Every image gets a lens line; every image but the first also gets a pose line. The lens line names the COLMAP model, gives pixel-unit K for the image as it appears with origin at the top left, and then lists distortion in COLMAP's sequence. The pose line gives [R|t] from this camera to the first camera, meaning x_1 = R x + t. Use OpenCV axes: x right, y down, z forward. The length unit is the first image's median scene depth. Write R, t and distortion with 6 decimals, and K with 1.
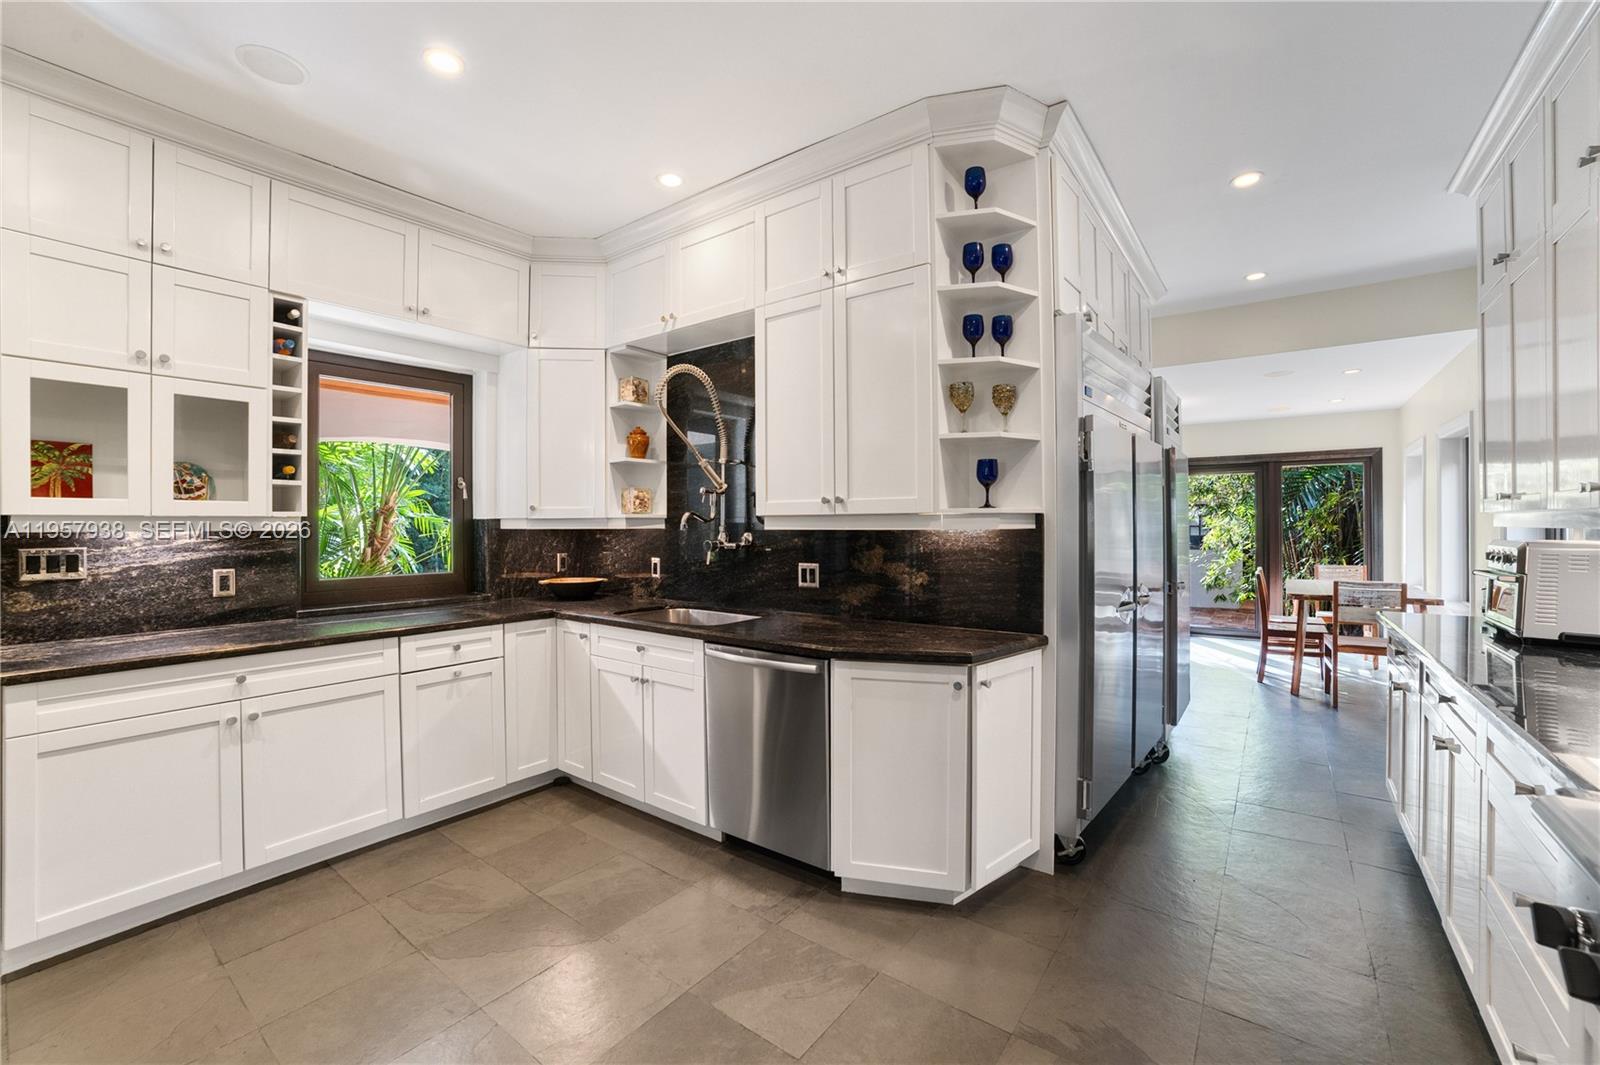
lens RADIAL K [[673.4, 0, 802.4], [0, 673.4, 525.8], [0, 0, 1]] dist [0.000089, 0.000608]
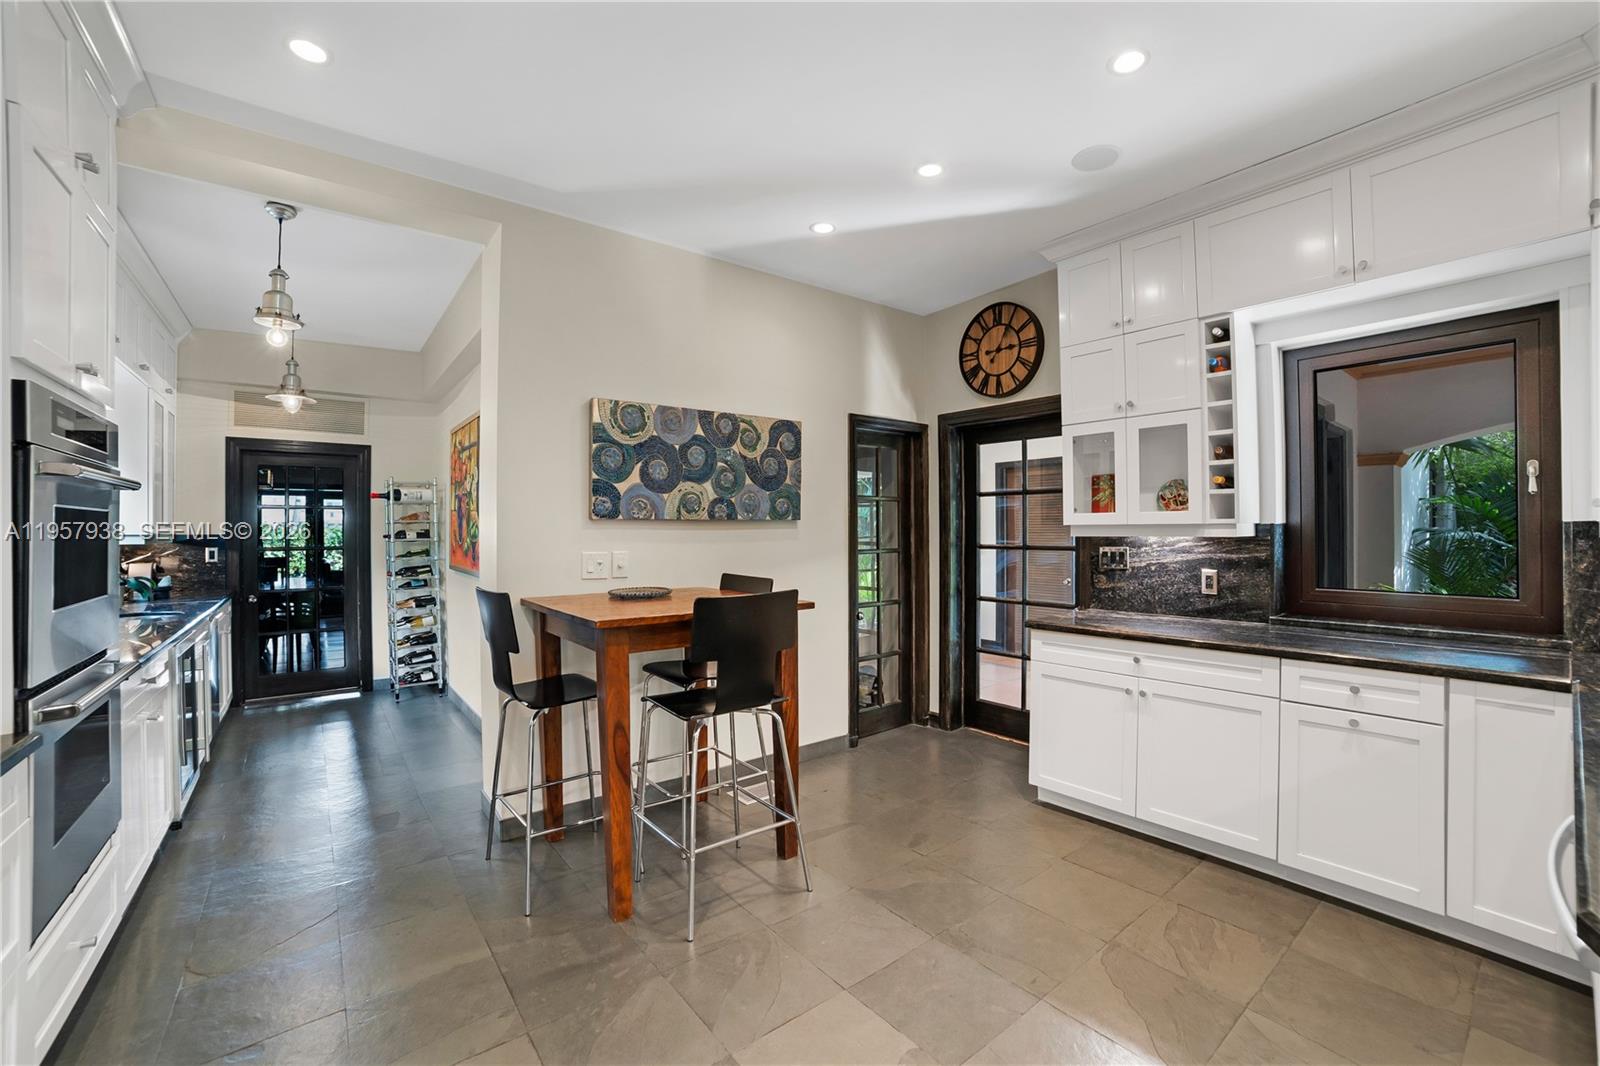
lens RADIAL K [[673.4, 0, 801.7], [0, 673.4, 532.8], [0, 0, 1]] dist [0.000089, 0.000608]
pose [[-0.238342, 0.009124, -0.971138, 0.434486], [0.008517, 0.999937, 0.007304, -0.013071], [0.971144, -0.006531, -0.238405, 0.624802]]
